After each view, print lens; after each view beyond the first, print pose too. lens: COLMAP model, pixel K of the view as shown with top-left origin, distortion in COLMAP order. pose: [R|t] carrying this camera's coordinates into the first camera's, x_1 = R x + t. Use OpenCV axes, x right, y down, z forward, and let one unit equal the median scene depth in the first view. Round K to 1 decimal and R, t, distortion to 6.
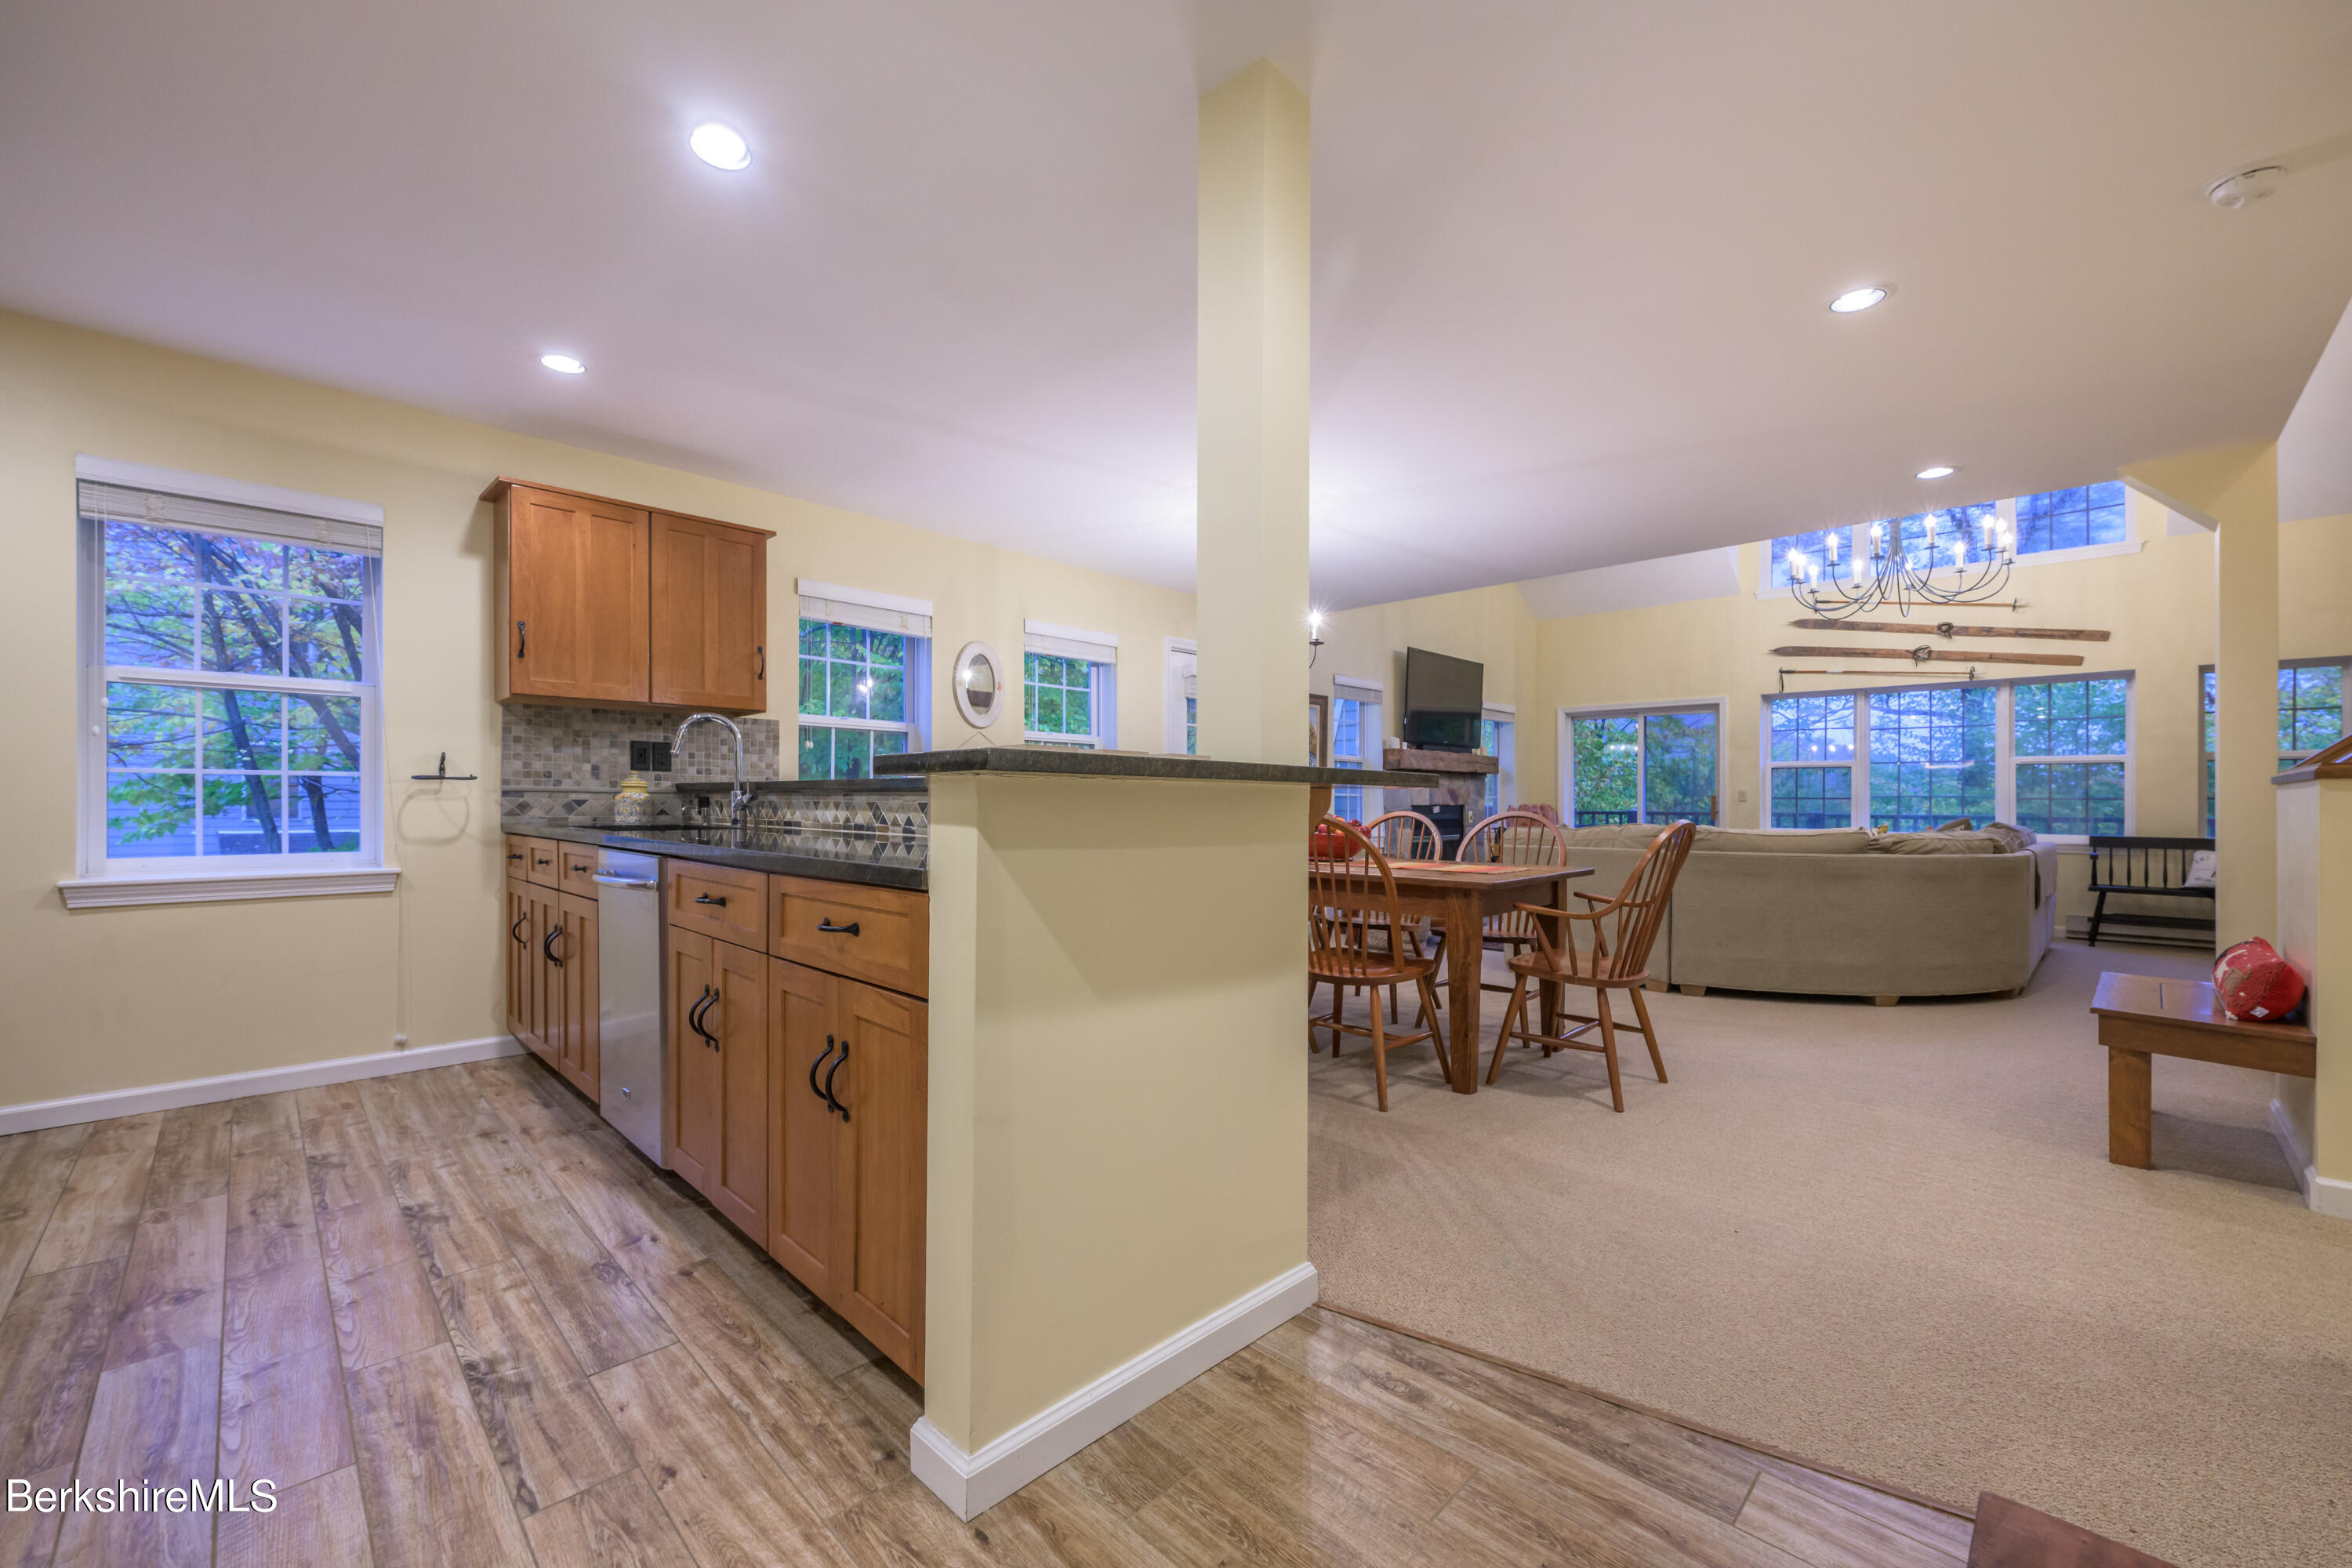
lens RADIAL K [[935.5, 0, 1175.1], [0, 935.5, 815.6], [0, 0, 1]] dist [0.002048, 0.000085]
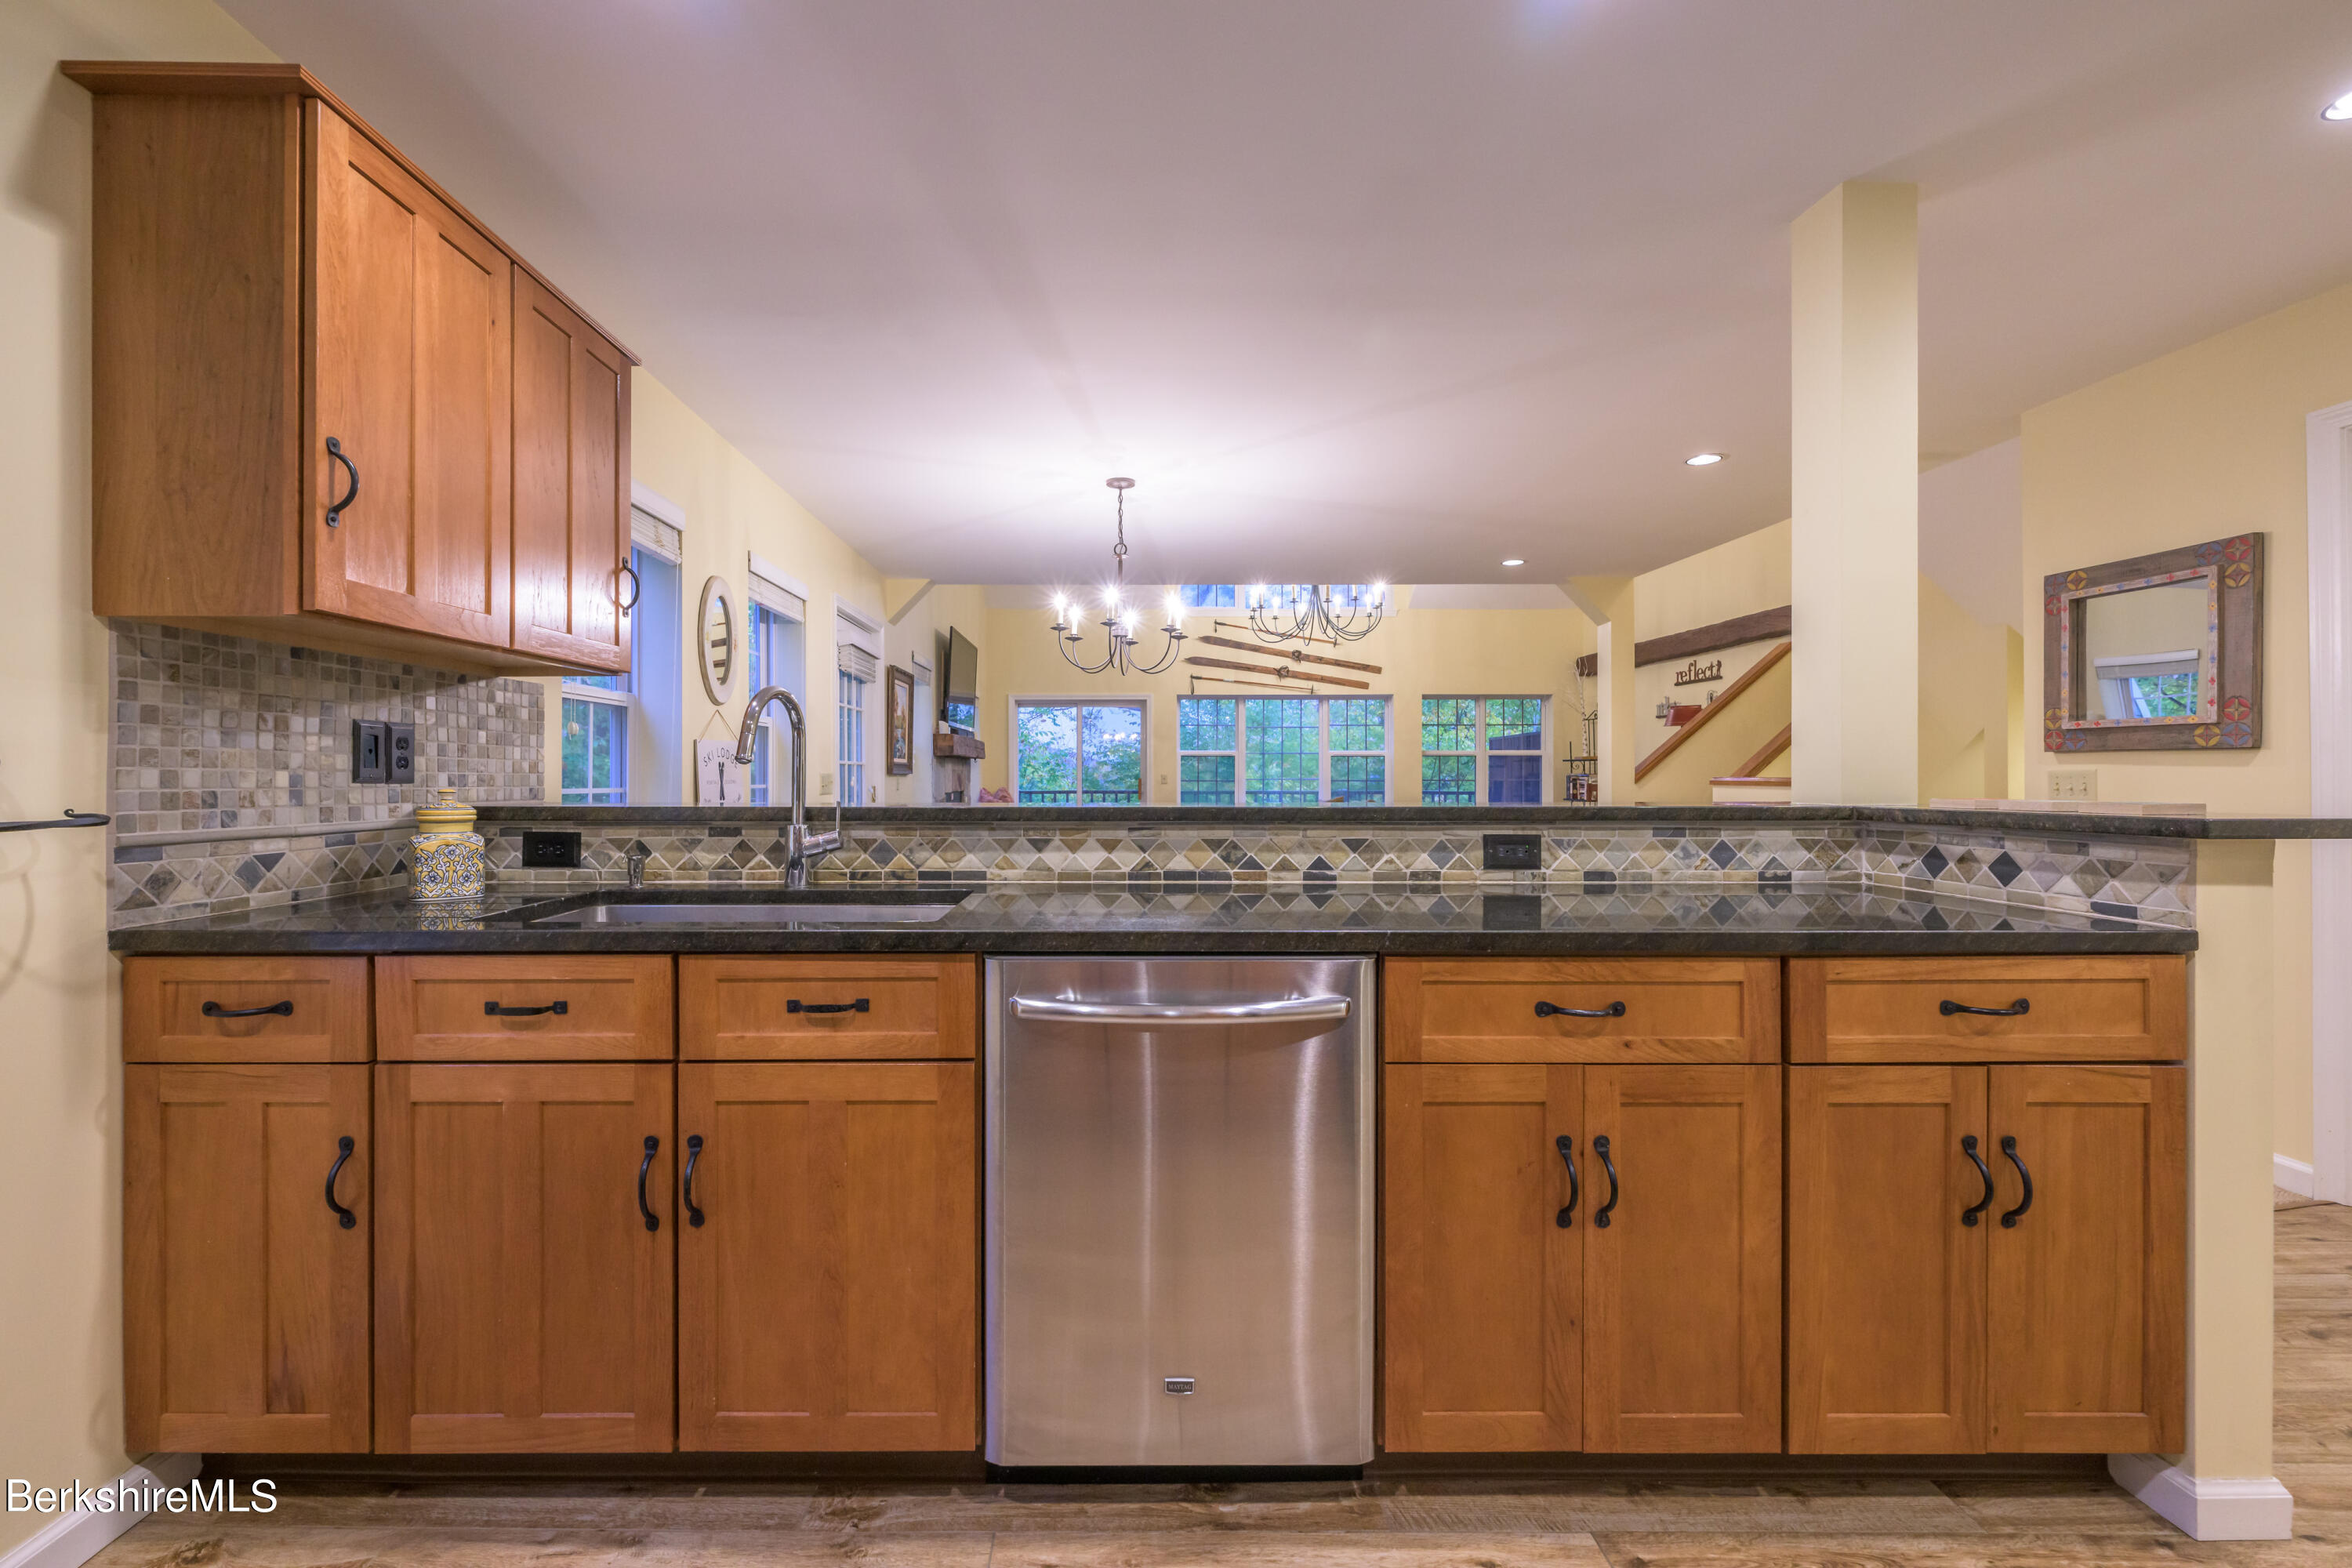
lens RADIAL K [[960.6, 0, 1128.3], [0, 960.6, 786.6], [0, 0, 1]] dist [-0.000970, -0.000149]
pose [[0.707521, -0.015322, 0.706527, -0.674780], [0.016397, 0.999852, 0.005264, -0.044827], [-0.706503, 0.007860, 0.707667, 0.407599]]
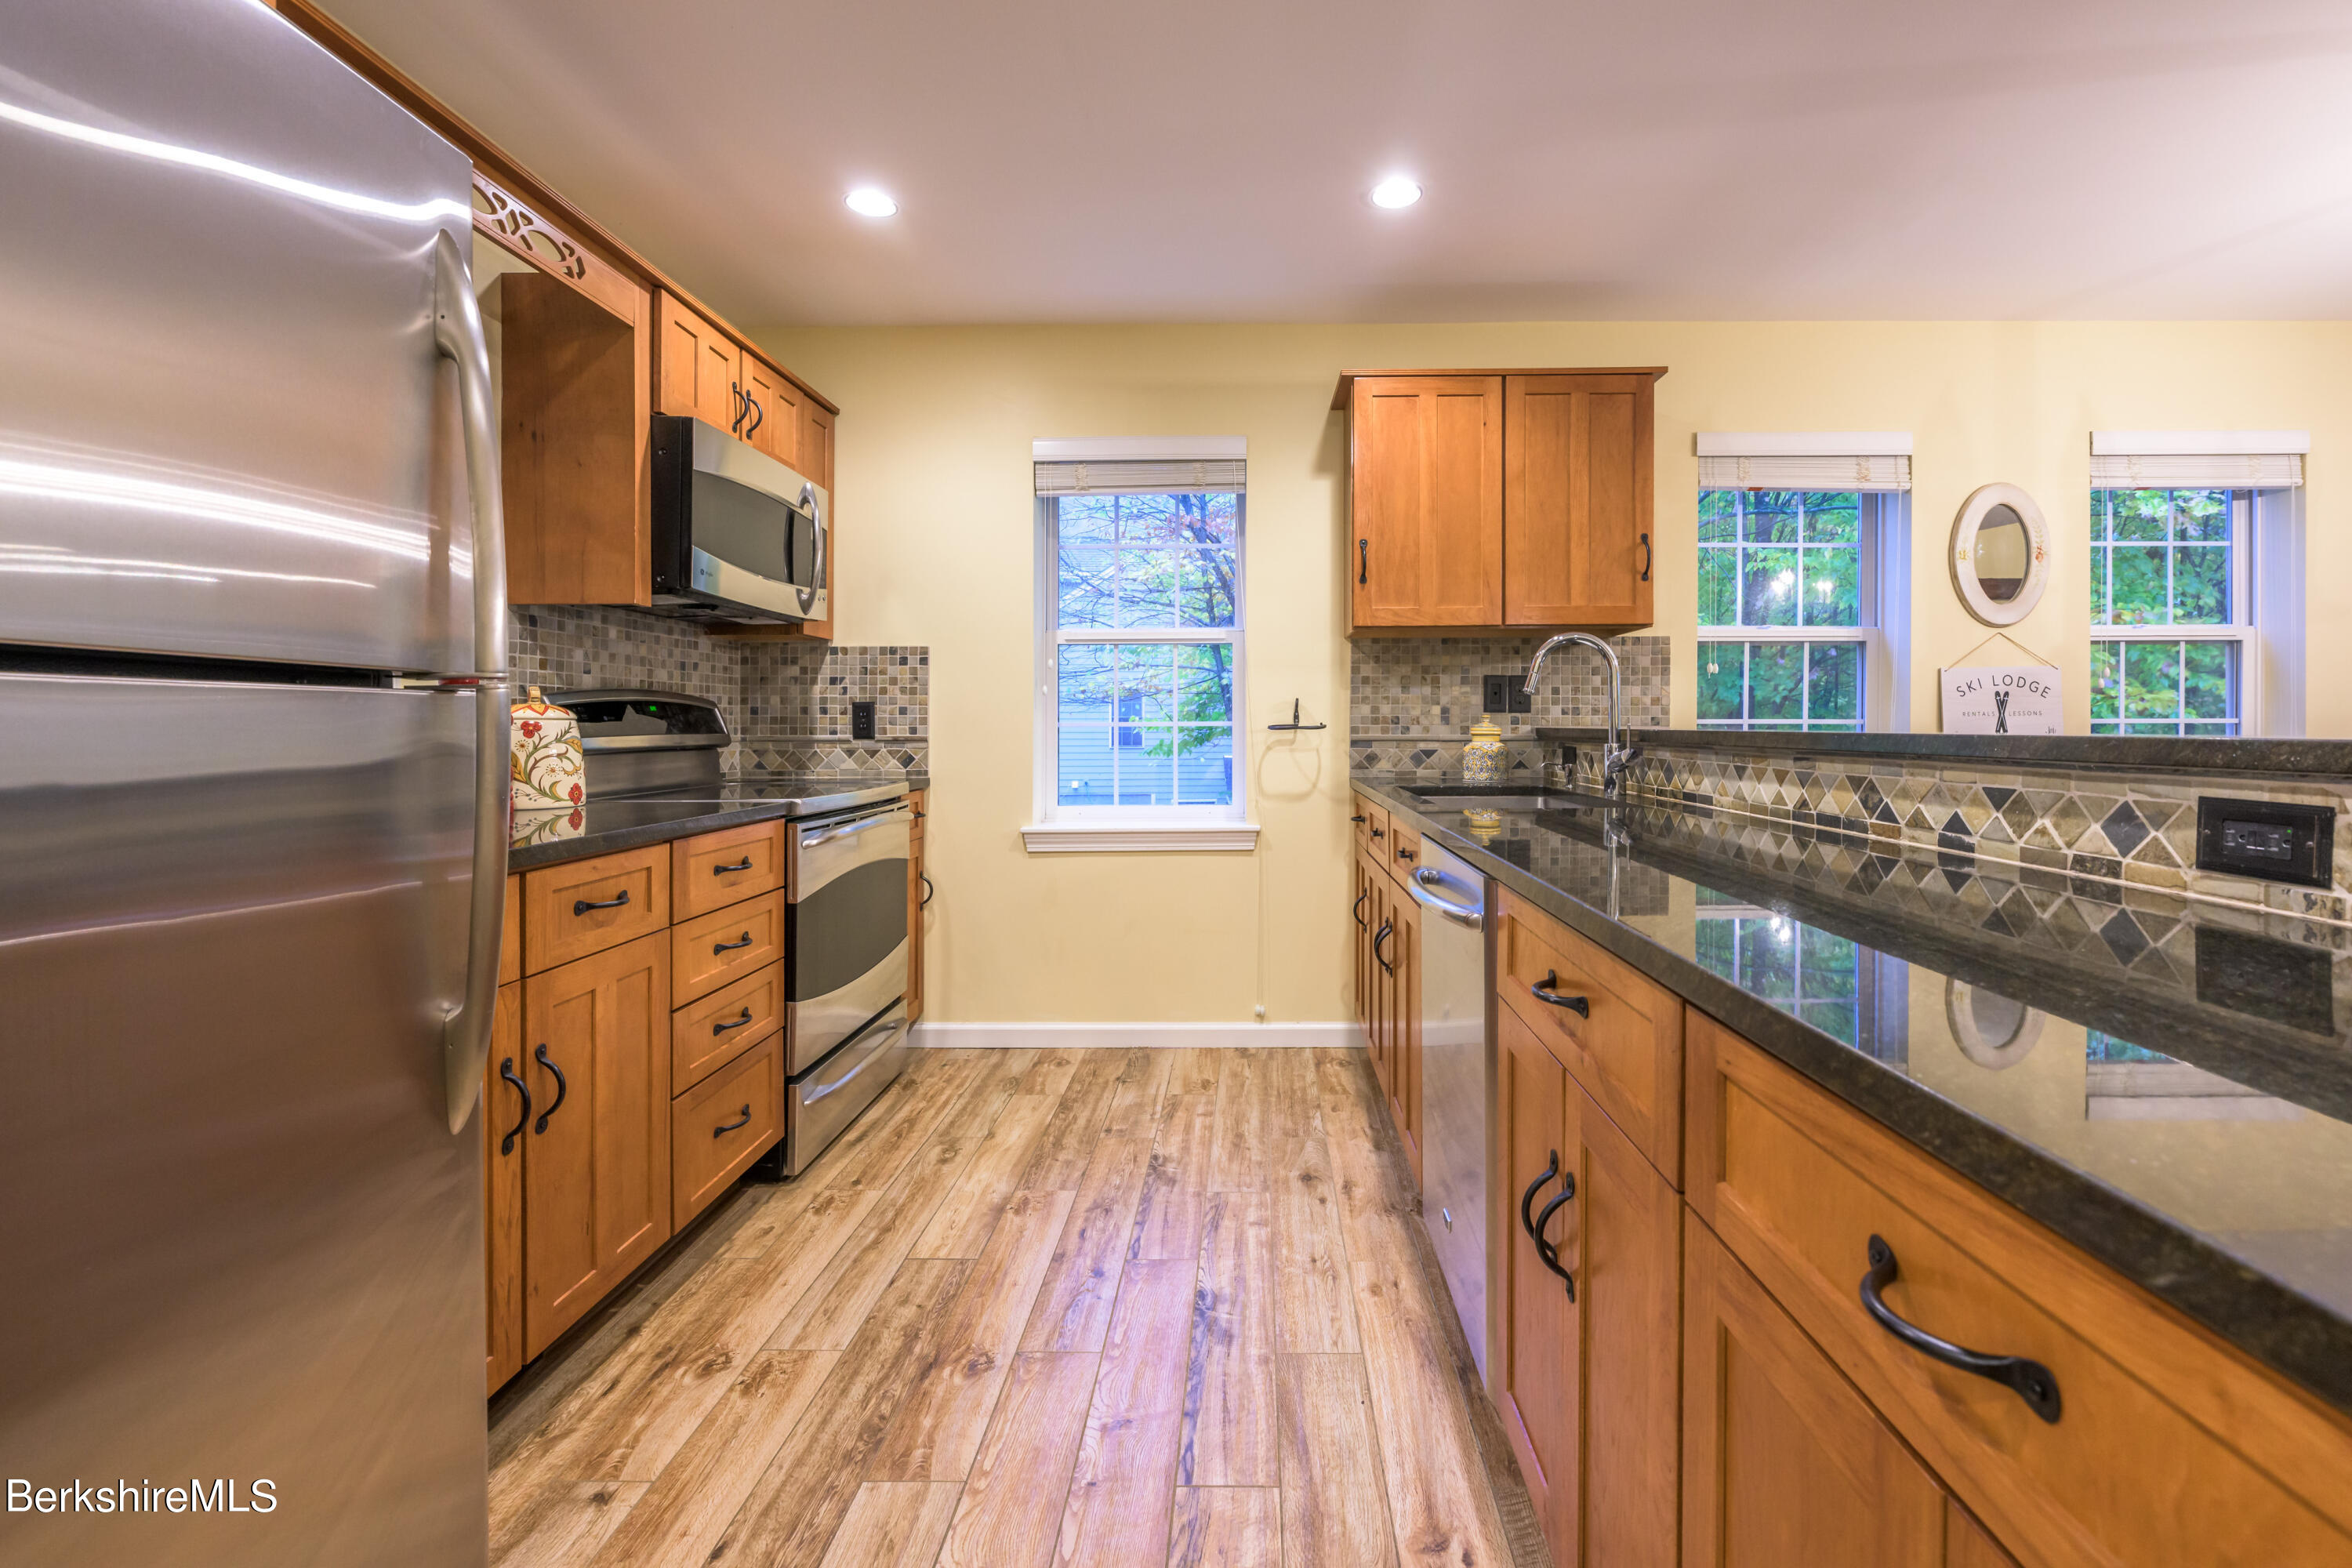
lens RADIAL K [[991.4, 0, 1239.1], [0, 991.4, 737.4], [0, 0, 1]] dist [-0.001035, -0.000002]
pose [[0.697105, 0.000727, -0.716969, -0.127525], [-0.003175, 0.999993, -0.002074, -0.025913], [0.716962, 0.003722, 0.697102, 0.274669]]
